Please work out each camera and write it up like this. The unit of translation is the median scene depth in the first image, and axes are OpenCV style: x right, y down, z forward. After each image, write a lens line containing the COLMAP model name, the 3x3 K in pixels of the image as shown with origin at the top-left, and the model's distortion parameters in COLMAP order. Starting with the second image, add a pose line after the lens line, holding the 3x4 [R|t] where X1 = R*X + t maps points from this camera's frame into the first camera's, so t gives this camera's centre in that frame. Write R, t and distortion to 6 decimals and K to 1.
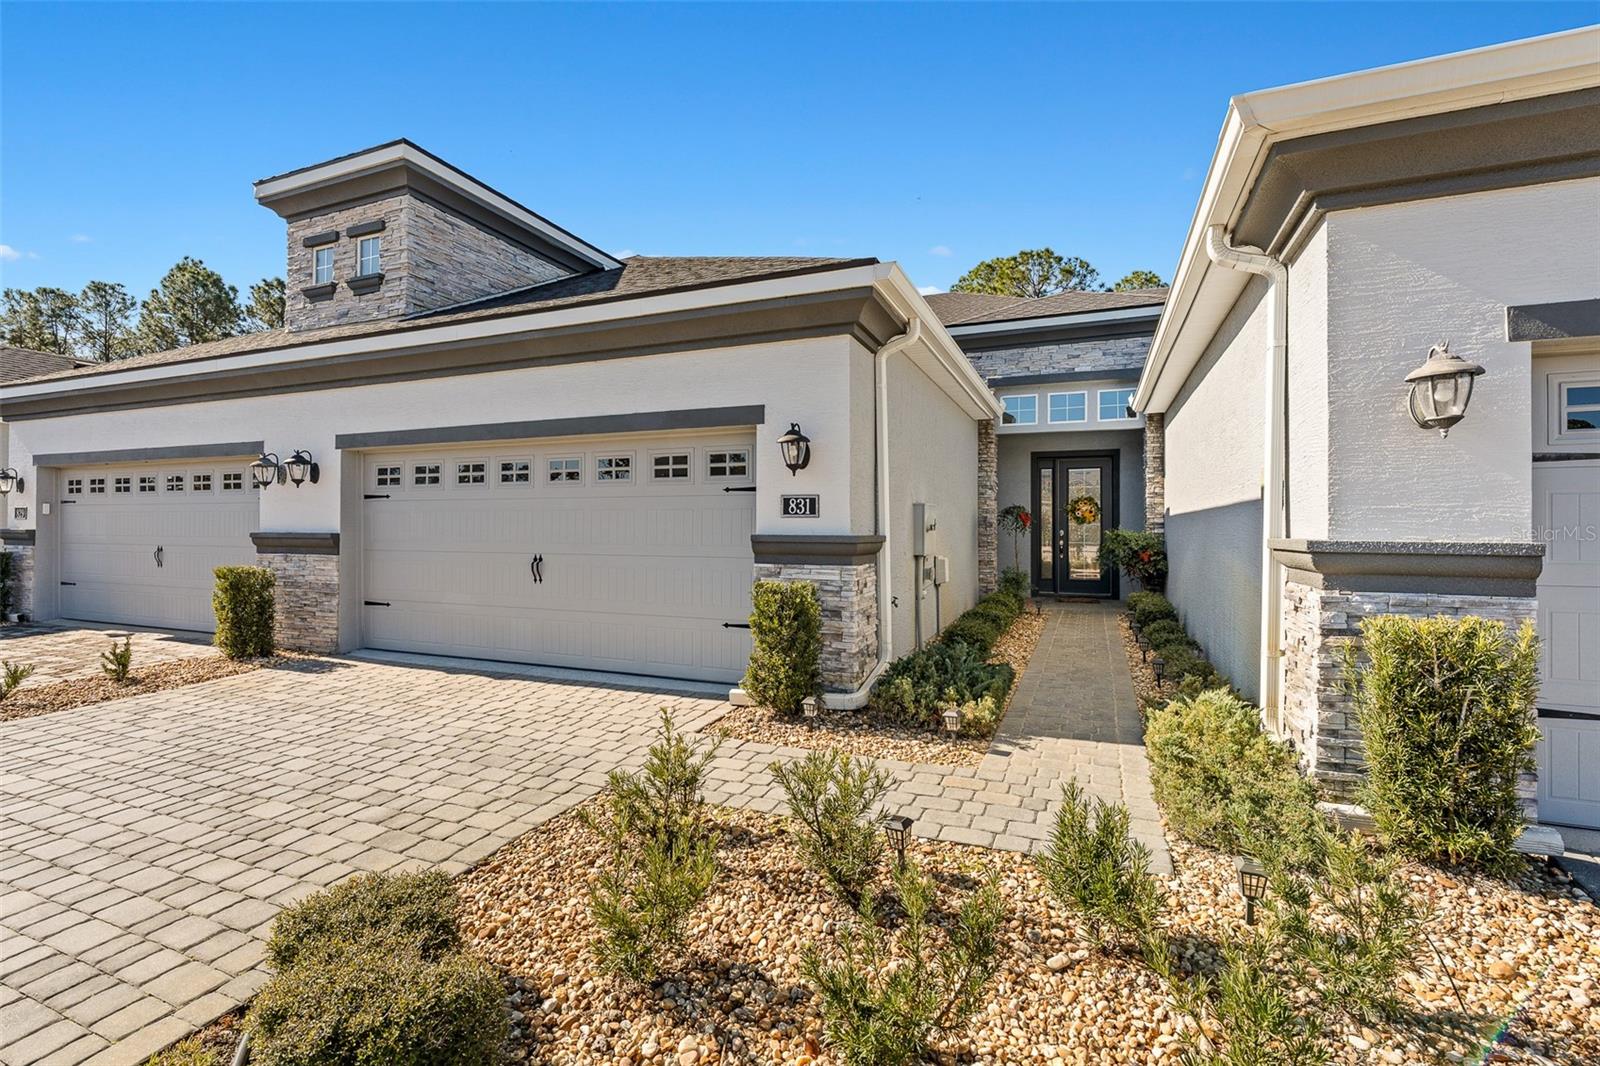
lens RADIAL K [[725.3, 0, 800.5], [0, 725.3, 525.7], [0, 0, 1]] dist [-0.009347, 0.003619]
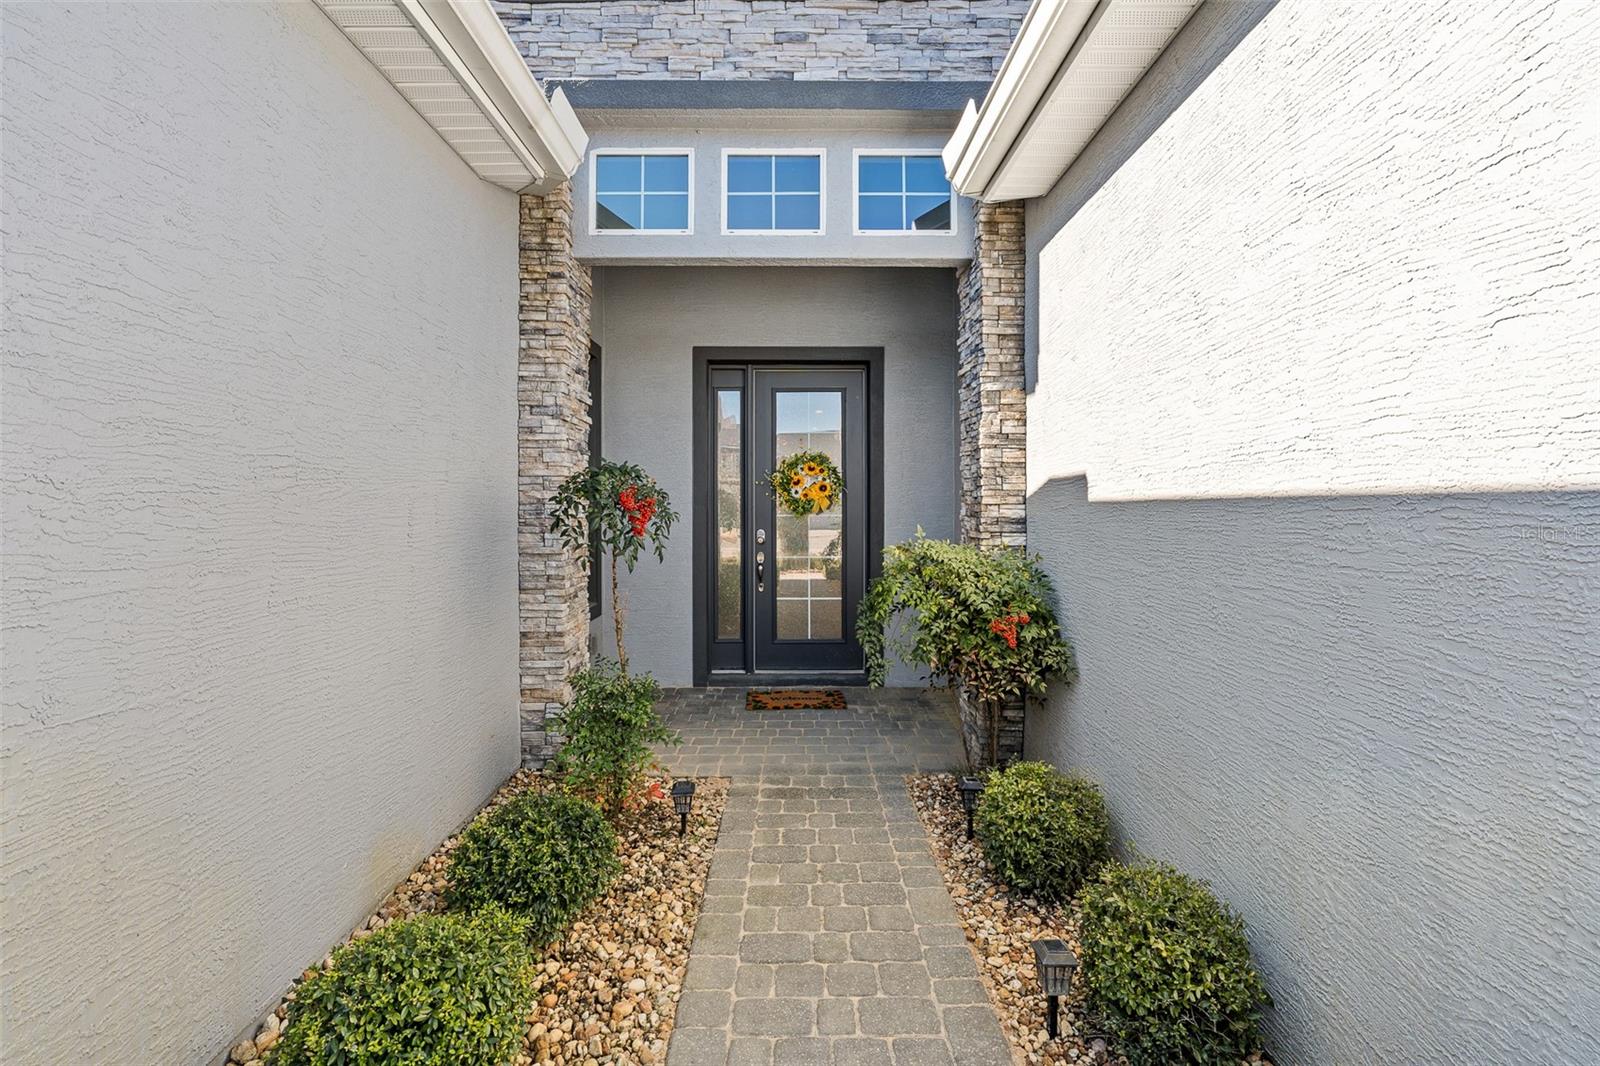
lens RADIAL K [[725.3, 0, 797.9], [0, 725.3, 524.4], [0, 0, 1]] dist [-0.009347, 0.003619]
pose [[0.924892, -0.010981, 0.380071, 0.236754], [0.000261, 0.999601, 0.028245, -0.010225], [-0.380230, -0.026025, 0.924526, 0.646800]]
